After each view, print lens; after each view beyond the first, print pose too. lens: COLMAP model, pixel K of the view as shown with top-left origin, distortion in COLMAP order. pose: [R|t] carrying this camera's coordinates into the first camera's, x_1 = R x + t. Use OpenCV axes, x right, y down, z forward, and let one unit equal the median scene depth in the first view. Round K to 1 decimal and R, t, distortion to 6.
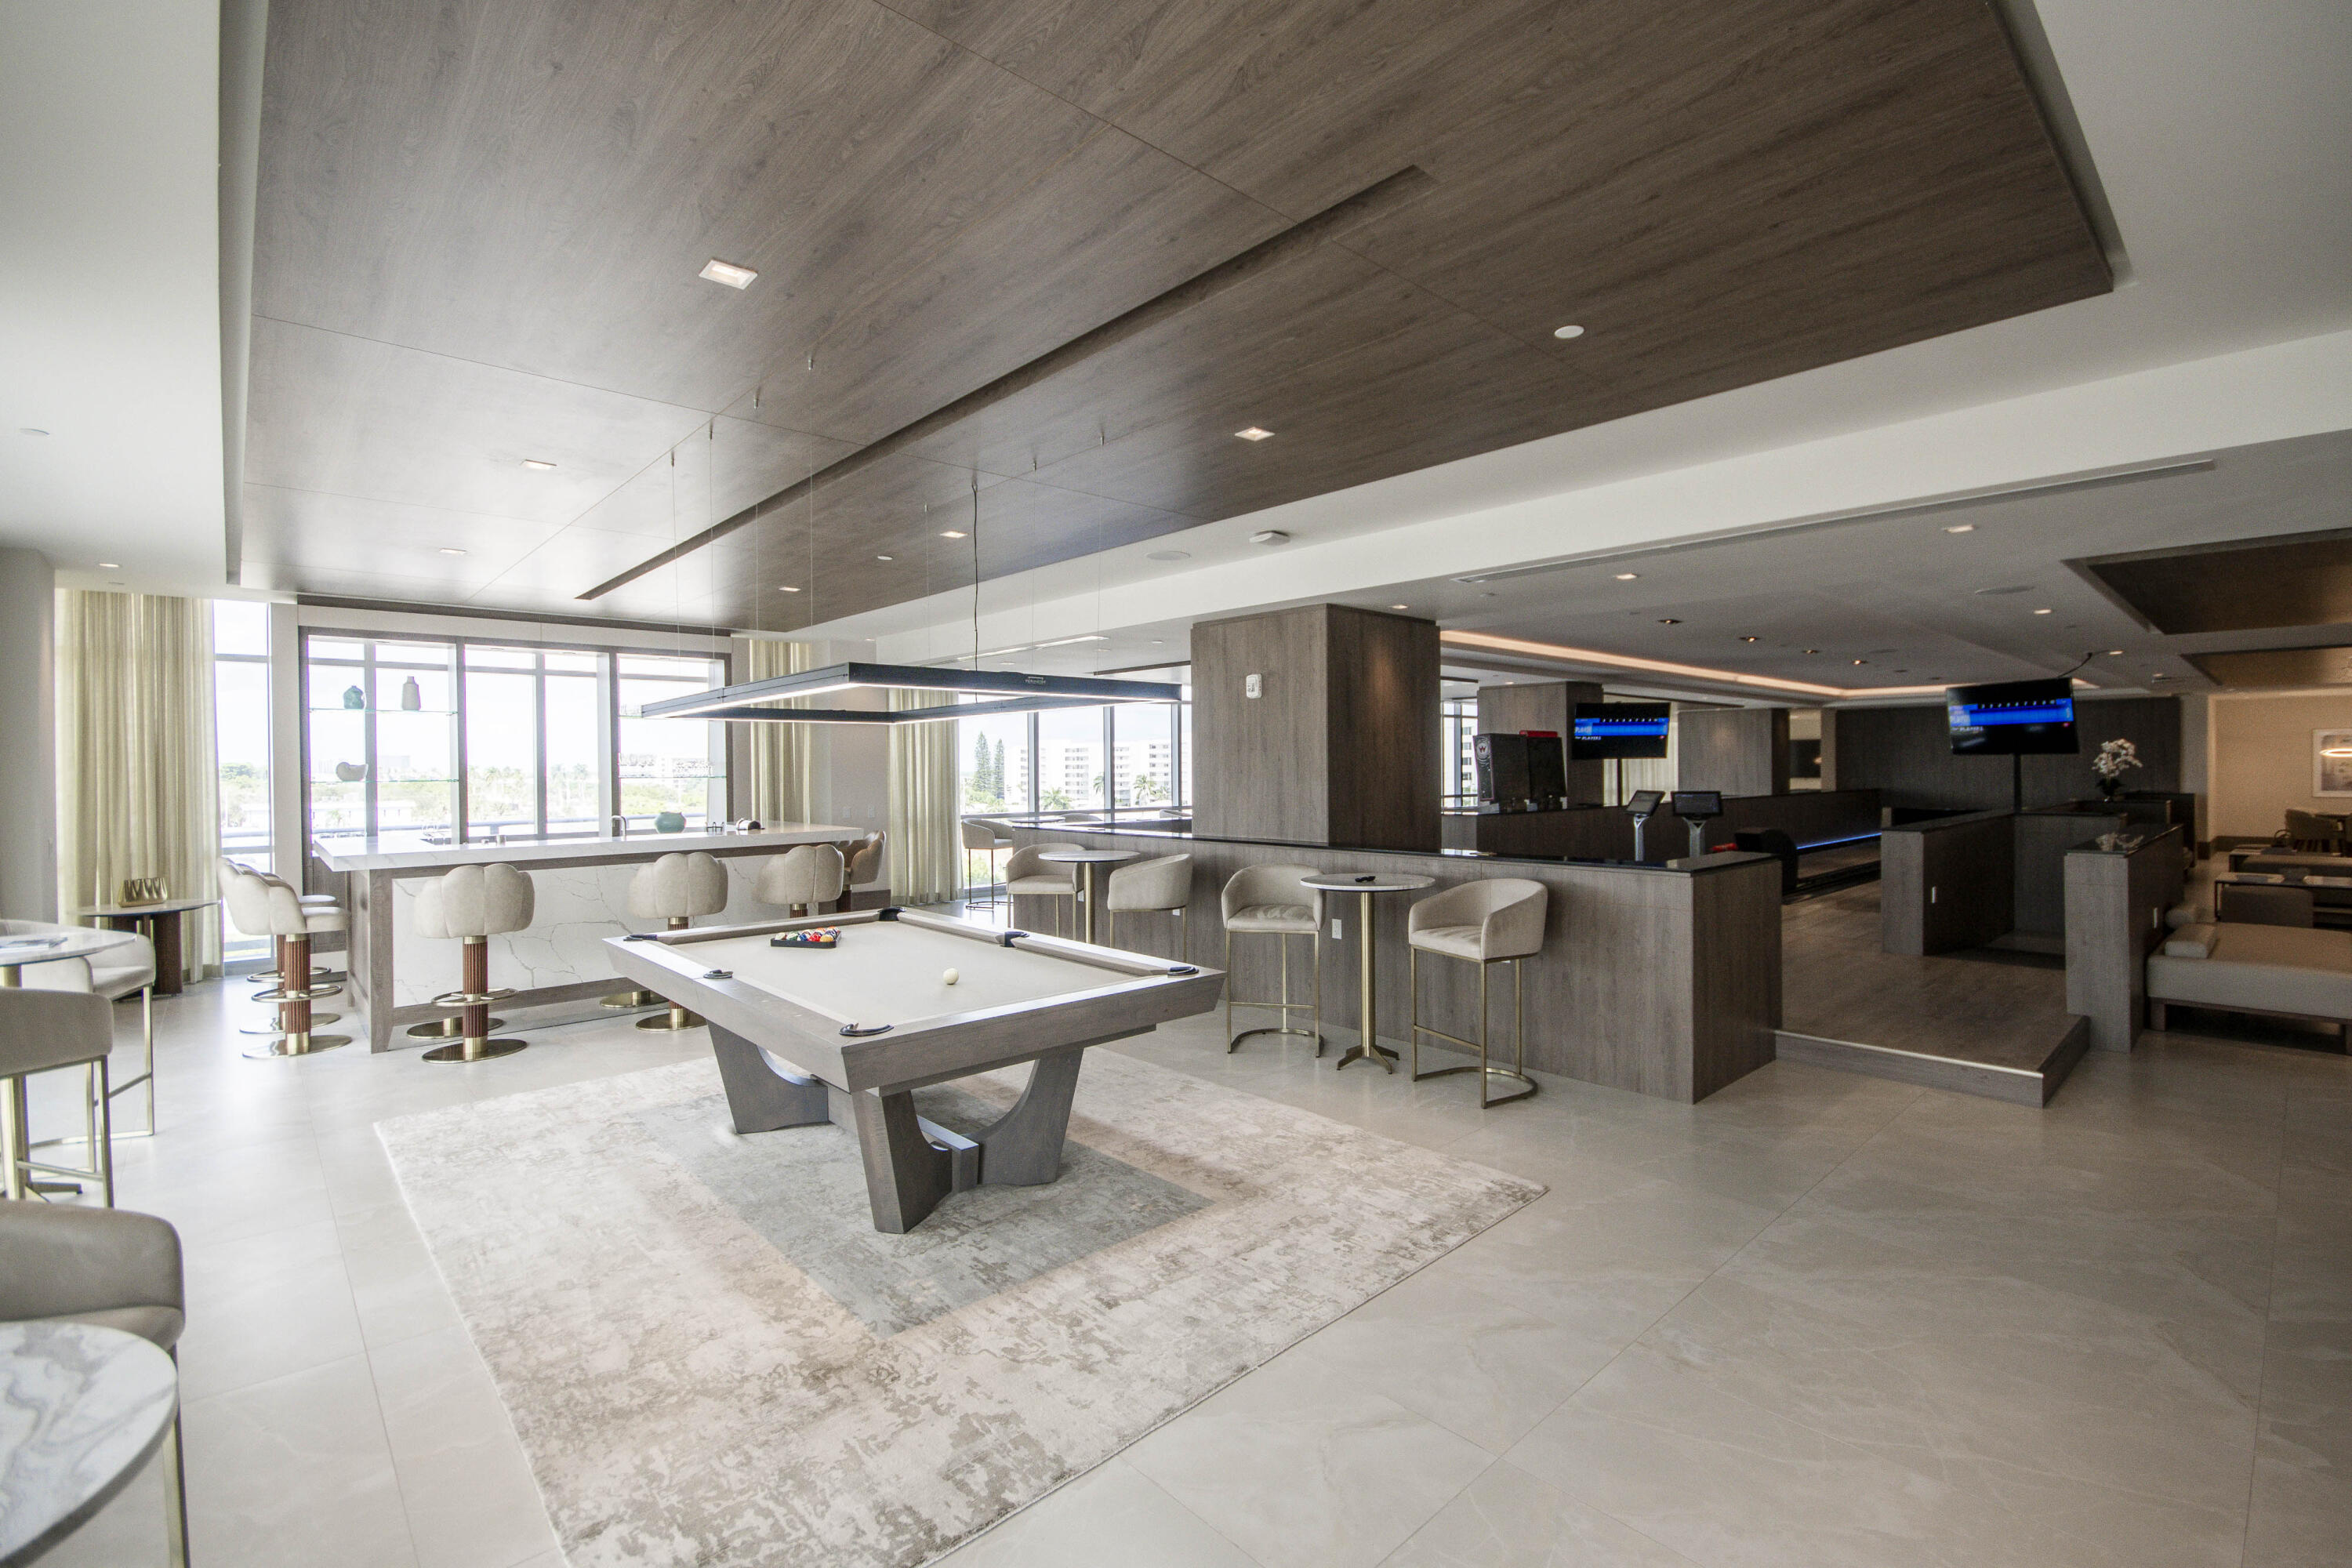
lens RADIAL K [[1035.8, 0, 1176.0], [0, 1035.8, 784.0], [0, 0, 1]] dist [-0.000057, -0.000039]
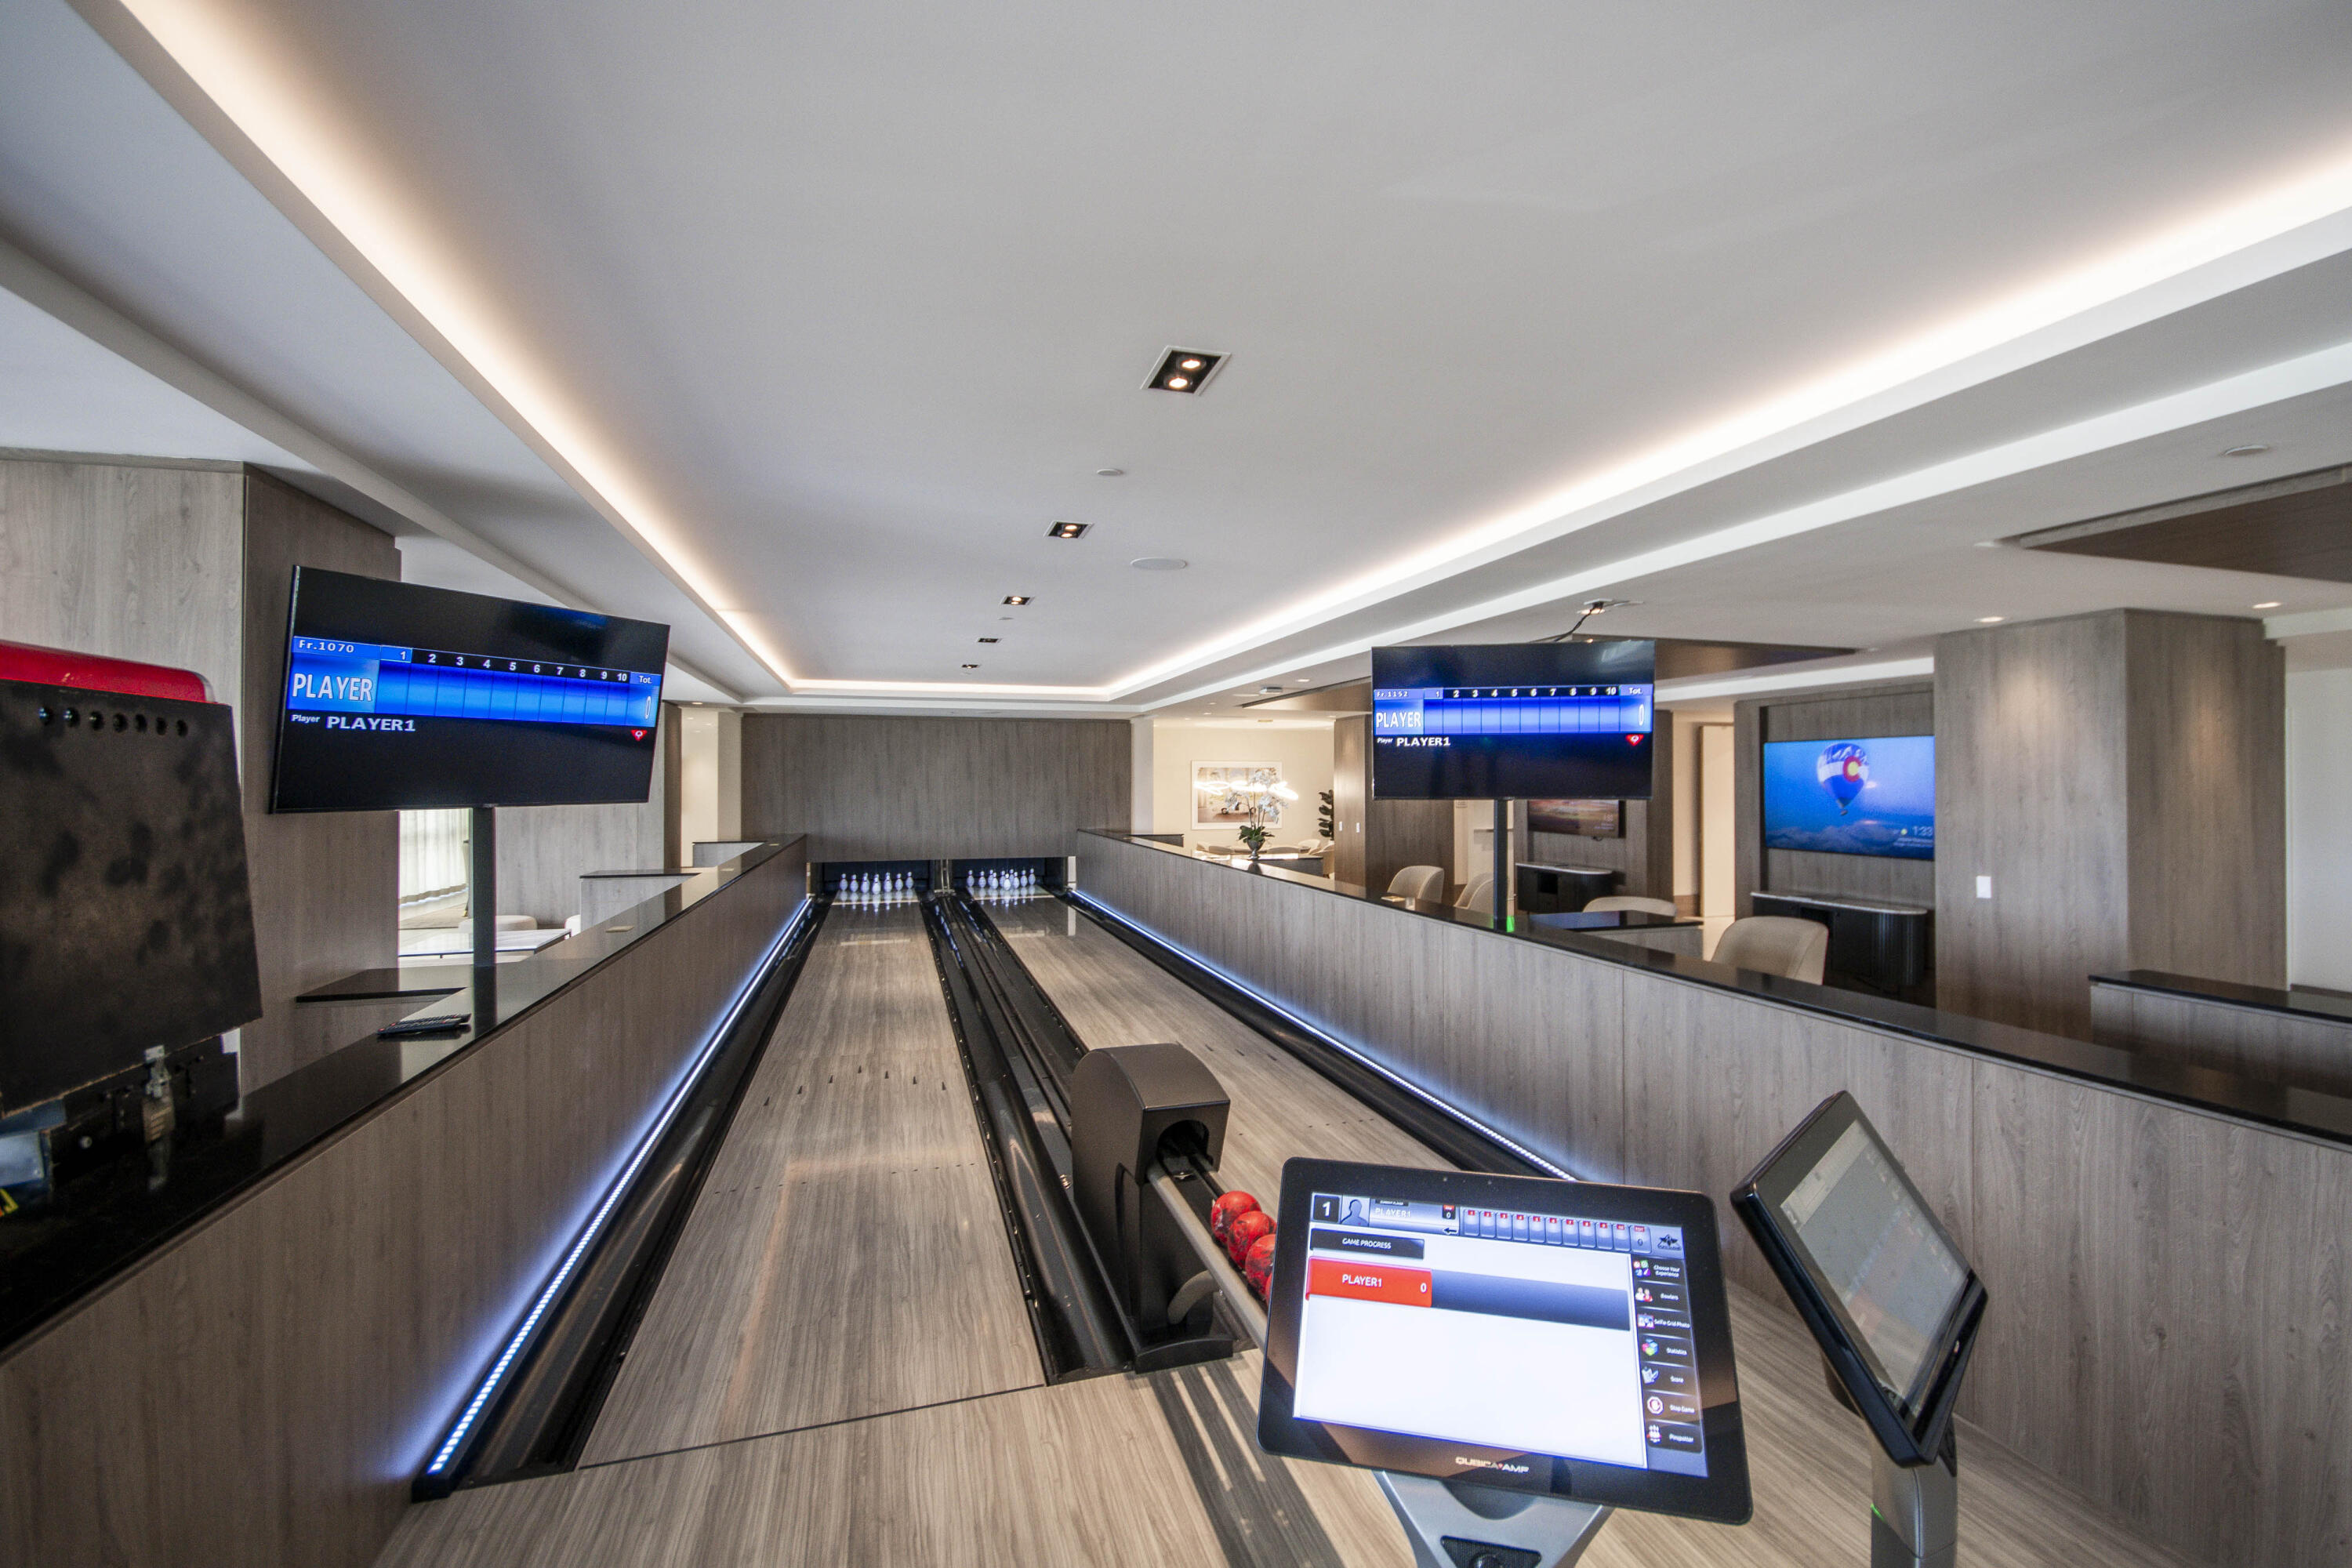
lens RADIAL K [[1035.8, 0, 1176.0], [0, 1035.8, 784.0], [0, 0, 1]] dist [-0.000057, -0.000039]
pose [[0.412265, 0.004055, 0.911055, 0.257896], [0.010642, 0.999900, -0.009266, -0.026035], [-0.911002, 0.013515, 0.412180, 0.725921]]
